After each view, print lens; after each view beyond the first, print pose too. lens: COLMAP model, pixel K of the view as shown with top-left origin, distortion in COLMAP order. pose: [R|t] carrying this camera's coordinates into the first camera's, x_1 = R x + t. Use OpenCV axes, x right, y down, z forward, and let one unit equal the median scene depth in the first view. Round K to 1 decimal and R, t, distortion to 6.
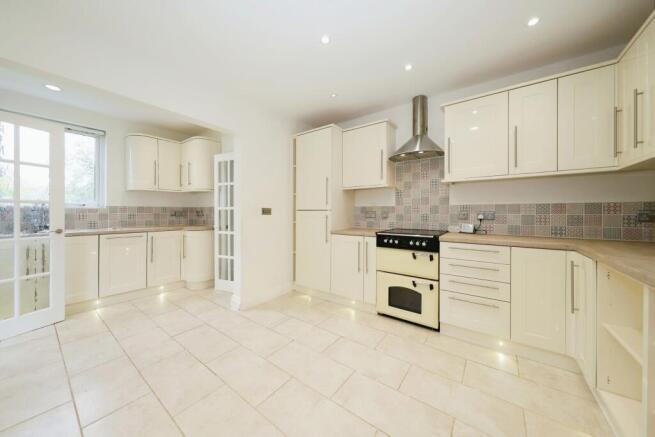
lens RADIAL K [[224.2, 0, 327.5], [0, 224.2, 214.6], [0, 0, 1]] dist [0.000547, 0.000033]
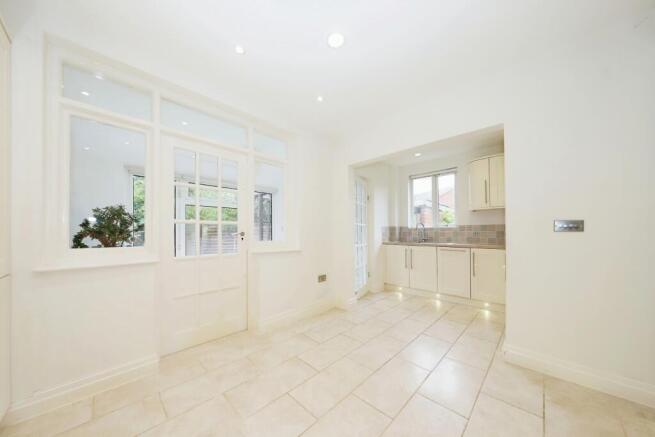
lens RADIAL K [[224.2, 0, 328.0], [0, 224.2, 232.1], [0, 0, 1]] dist [0.000547, 0.000033]
pose [[-0.134730, -0.002293, -0.990880, 0.437581], [-0.007699, 0.999970, -0.001267, 0.007841], [0.990852, 0.007458, -0.134743, 0.517175]]
